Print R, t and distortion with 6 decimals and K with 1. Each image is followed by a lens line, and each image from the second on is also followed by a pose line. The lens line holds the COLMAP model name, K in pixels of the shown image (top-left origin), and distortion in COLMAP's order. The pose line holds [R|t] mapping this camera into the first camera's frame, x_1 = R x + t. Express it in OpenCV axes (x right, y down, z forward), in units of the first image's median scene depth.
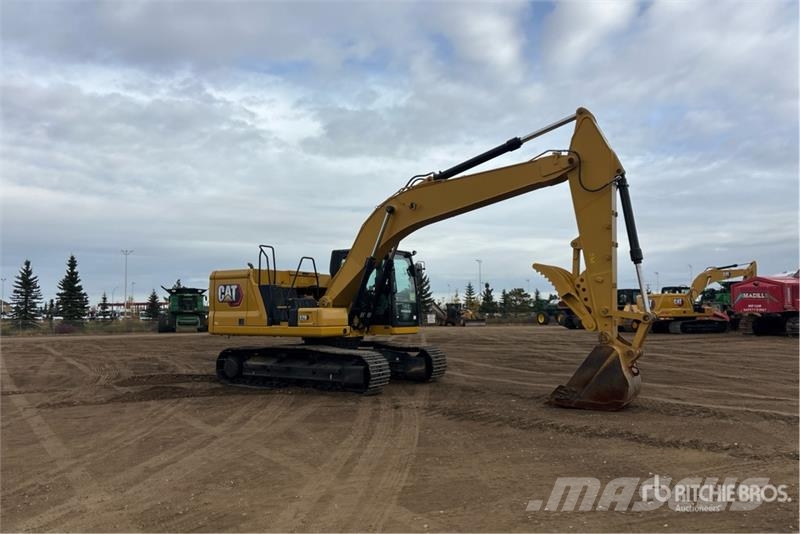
lens RADIAL K [[603.6, 0, 399.1], [0, 603.6, 304.0], [0, 0, 1]] dist [0.009174, 0.005094]
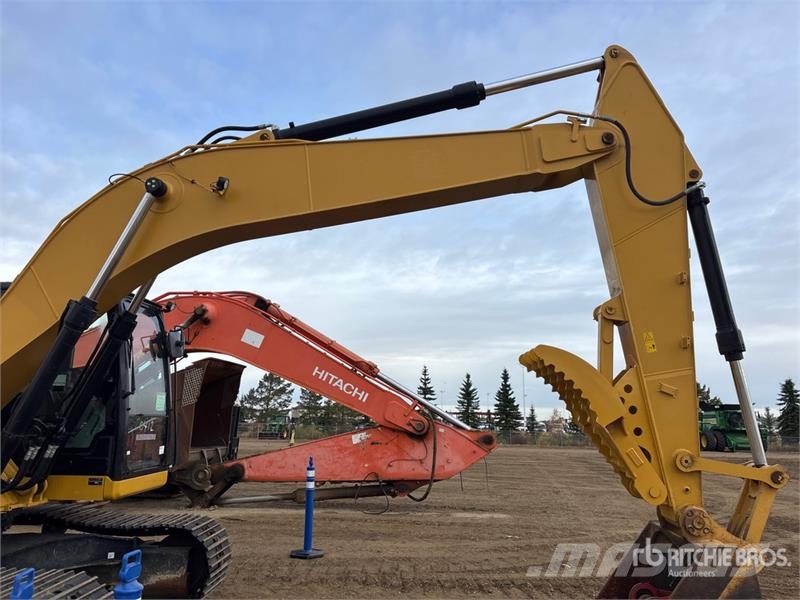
lens RADIAL K [[595.1, 0, 399.2], [0, 595.1, 294.4], [0, 0, 1]] dist [0.011268, -0.000721]
pose [[0.843632, 0.111404, 0.525237, -0.079812], [-0.026934, 0.985787, -0.165826, -0.025470], [-0.536245, 0.125749, 0.834642, 0.597352]]
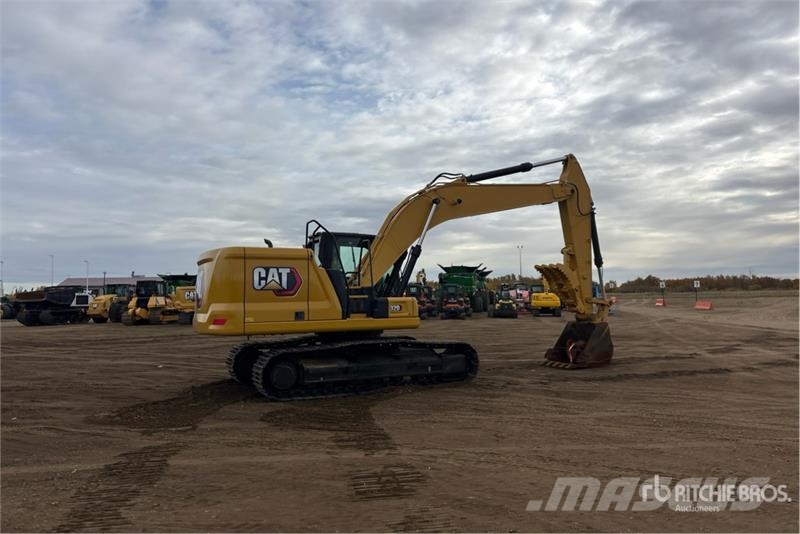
lens RADIAL K [[605.6, 0, 410.2], [0, 605.6, 279.0], [0, 0, 1]] dist [0.005820, -0.002365]
pose [[0.500381, 0.022247, 0.865520, -0.938121], [0.003062, 0.999618, -0.027464, 0.004151], [-0.865800, 0.016393, 0.500121, 0.528300]]
